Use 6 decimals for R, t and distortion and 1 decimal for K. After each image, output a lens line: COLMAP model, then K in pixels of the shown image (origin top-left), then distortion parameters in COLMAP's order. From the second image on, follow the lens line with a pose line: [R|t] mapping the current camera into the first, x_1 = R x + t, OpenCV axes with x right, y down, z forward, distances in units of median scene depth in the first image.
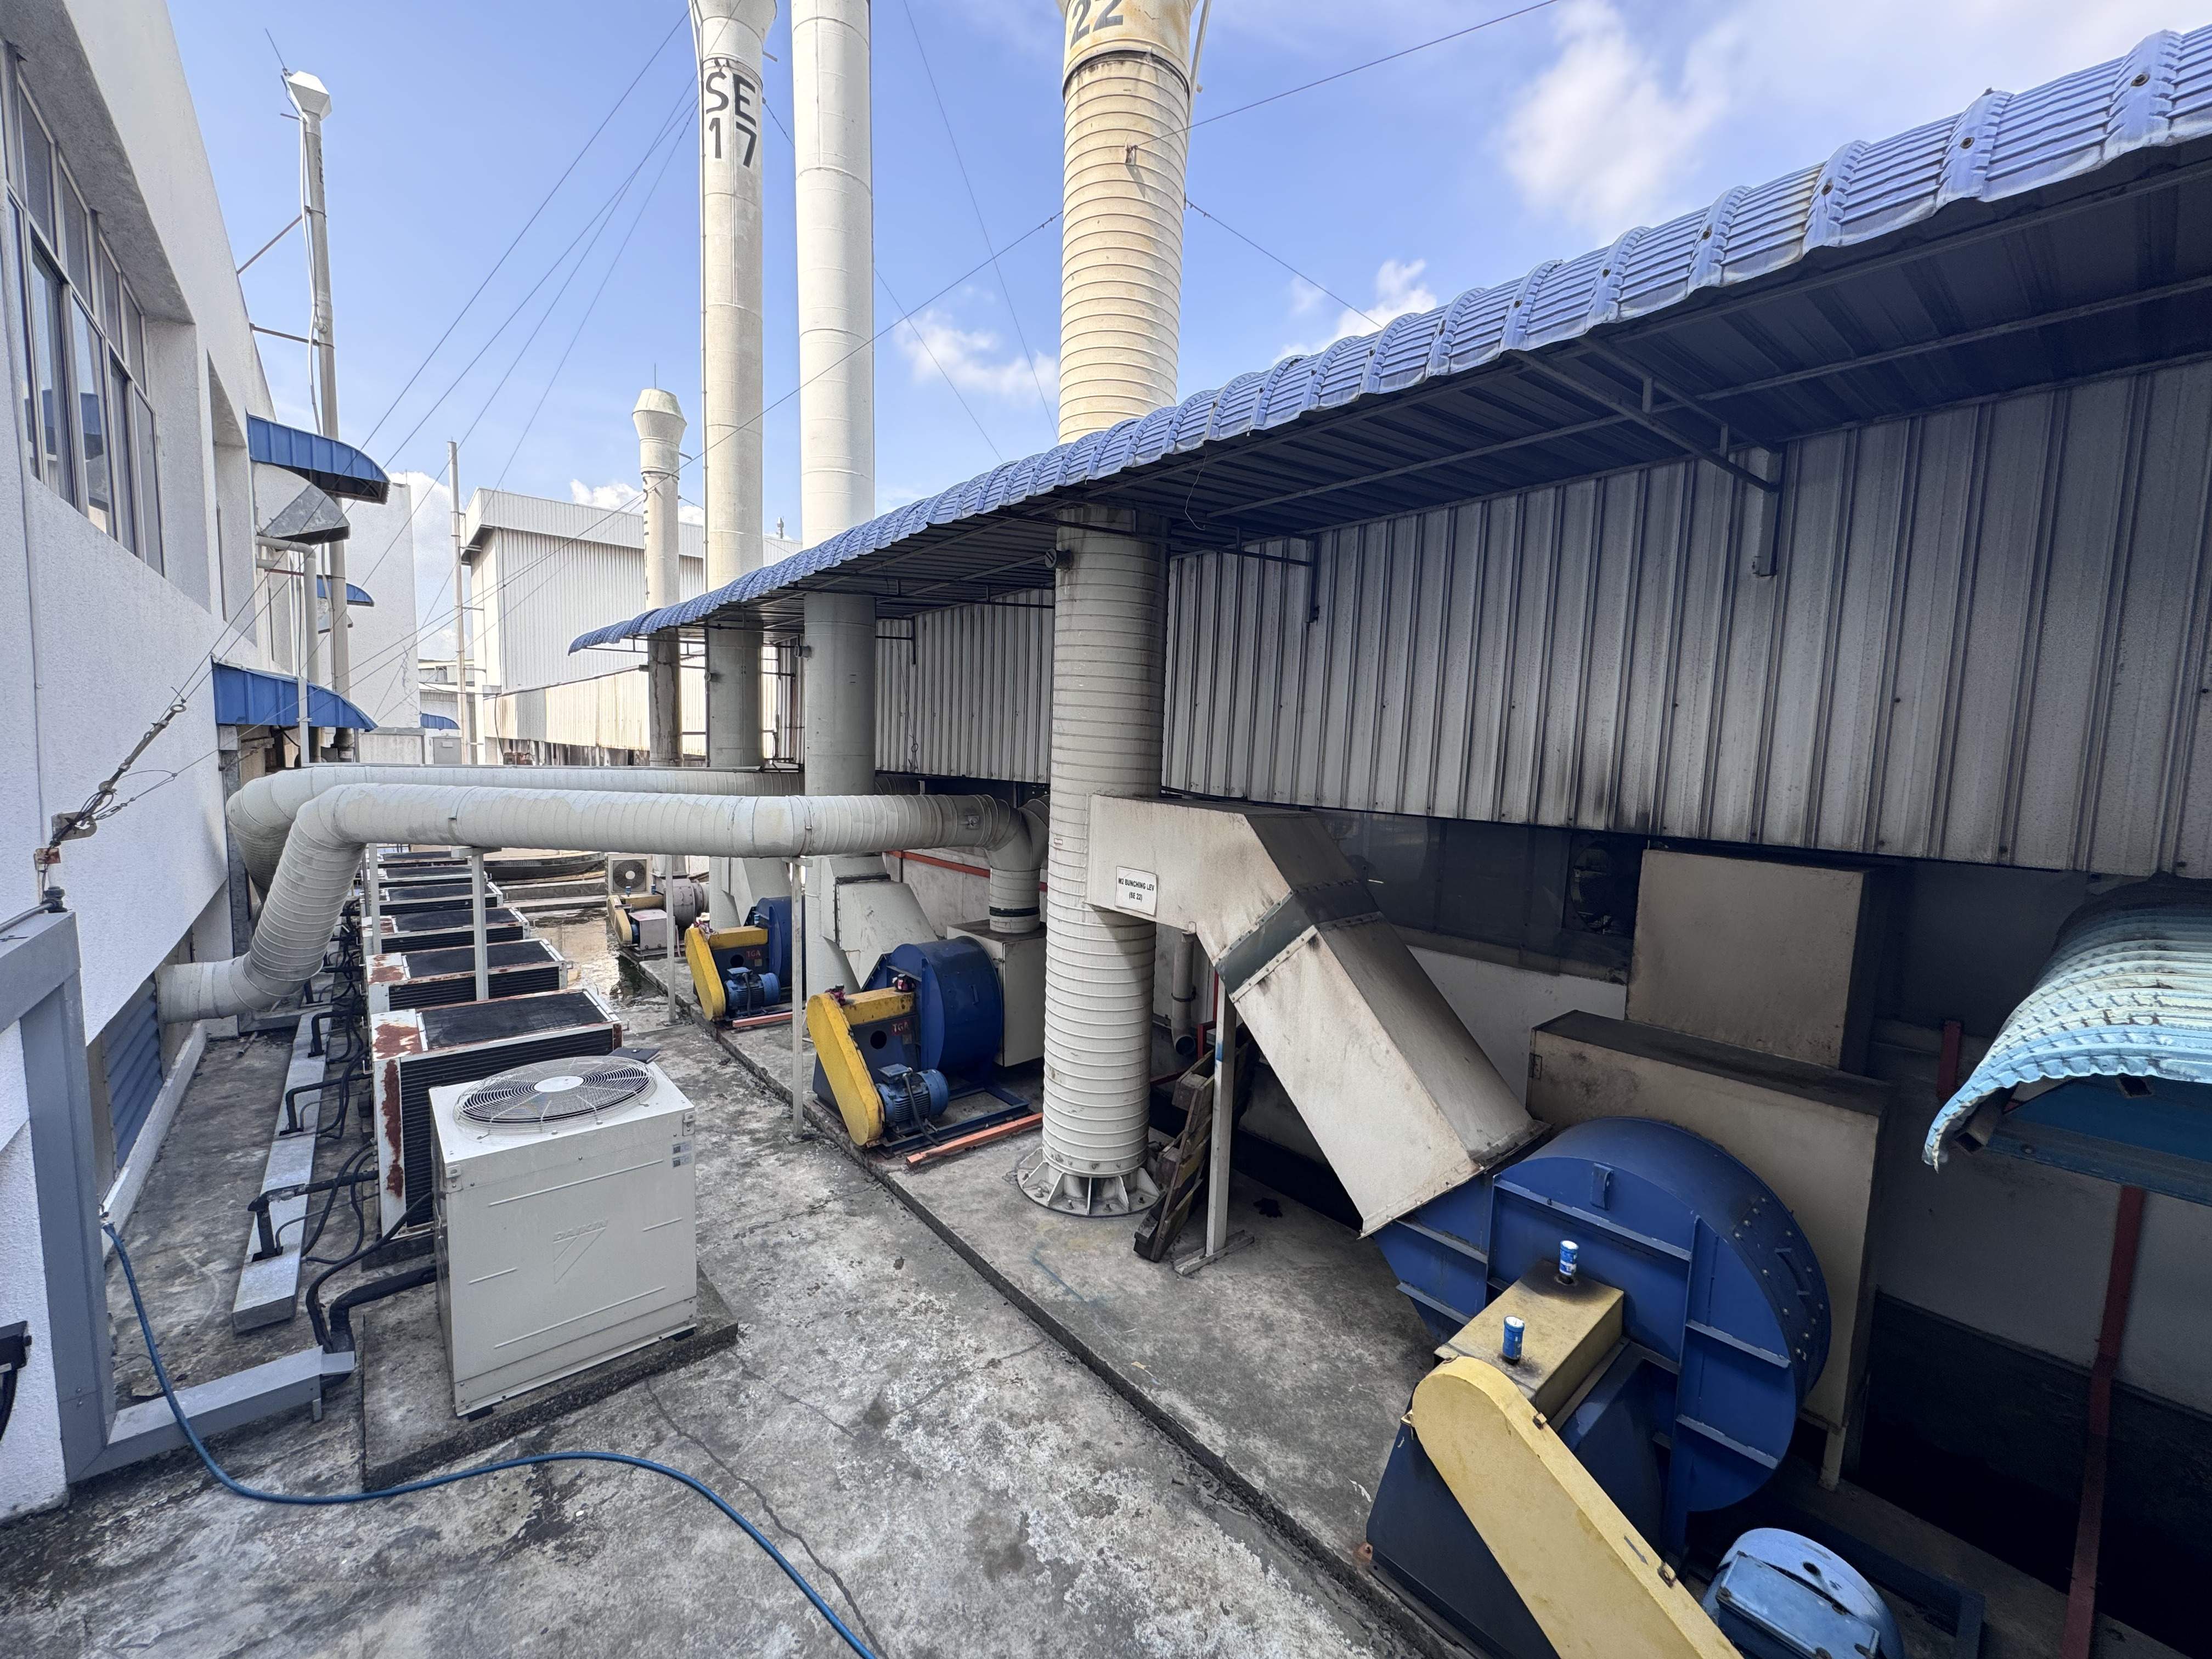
lens RADIAL K [[878.0, 0, 1106.3], [0, 878.0, 833.4], [0, 0, 1]] dist [-0.001804, 0.000265]
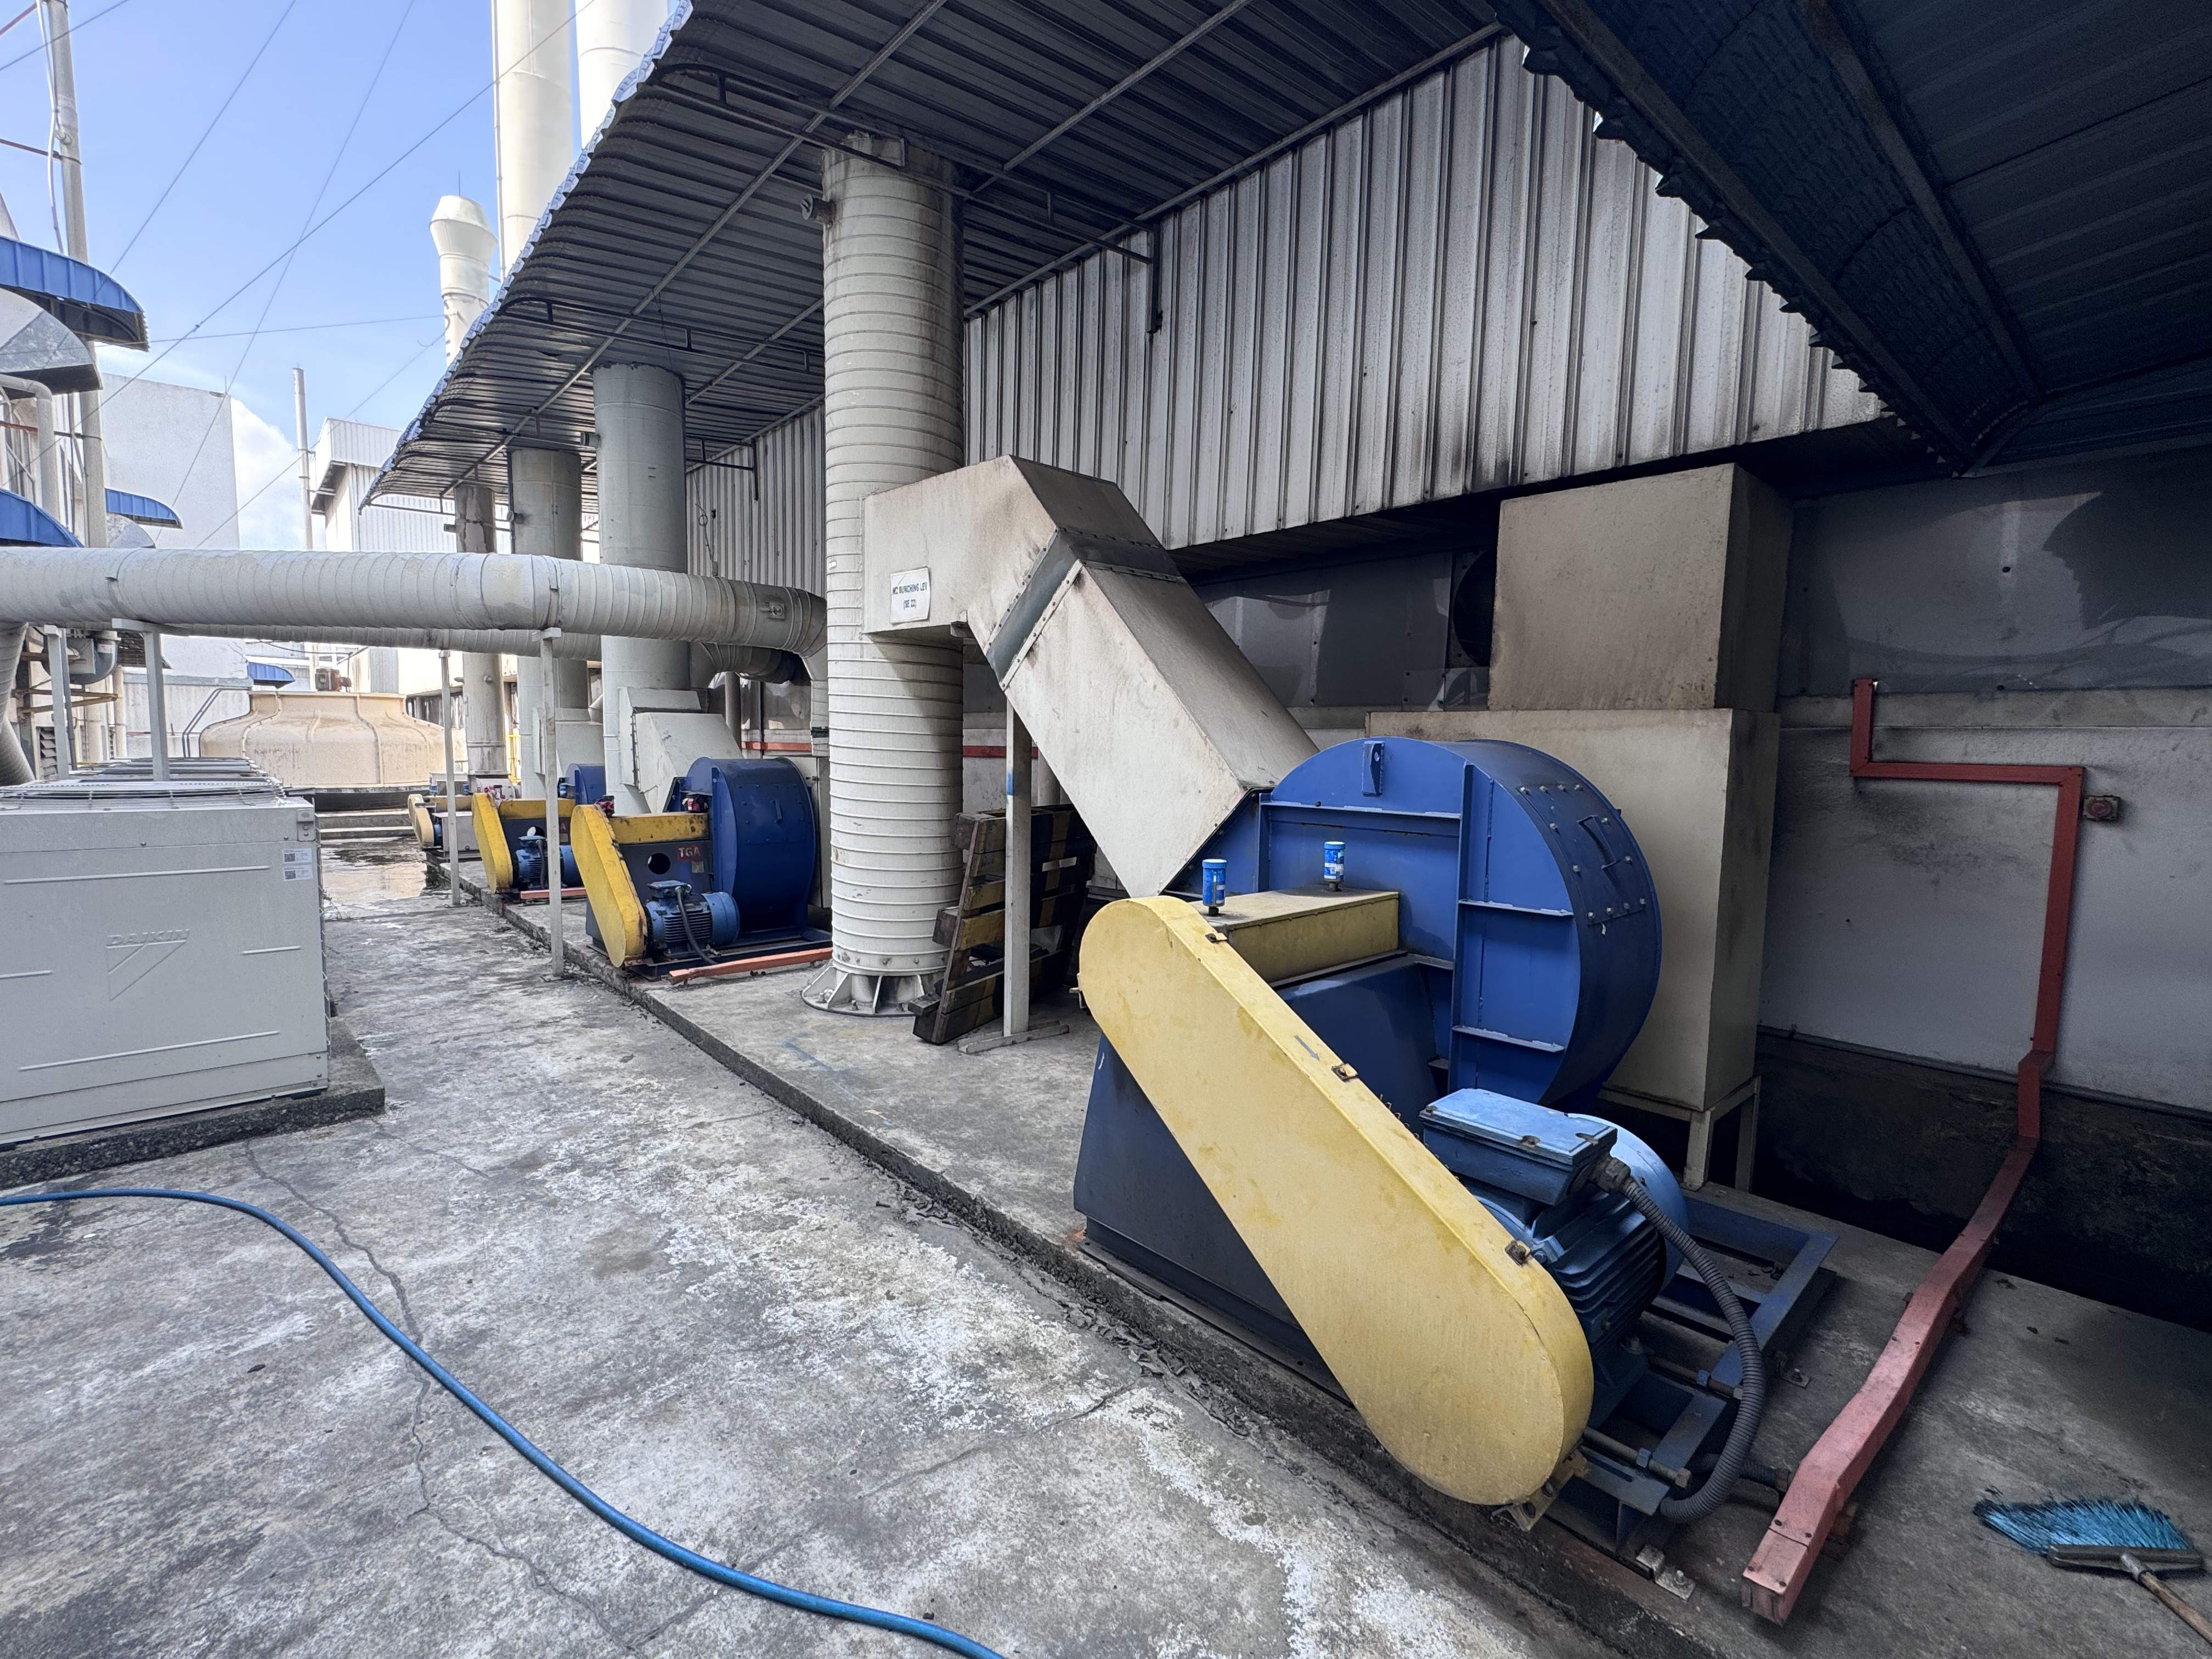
lens RADIAL K [[996.2, 0, 1105.5], [0, 996.2, 833.9], [0, 0, 1]] dist [-0.001513, 0.000006]
pose [[0.999636, -0.017353, 0.020666, 0.218762], [0.017480, 0.999829, -0.006002, 0.334783], [-0.020558, 0.006361, 0.999768, 0.074660]]
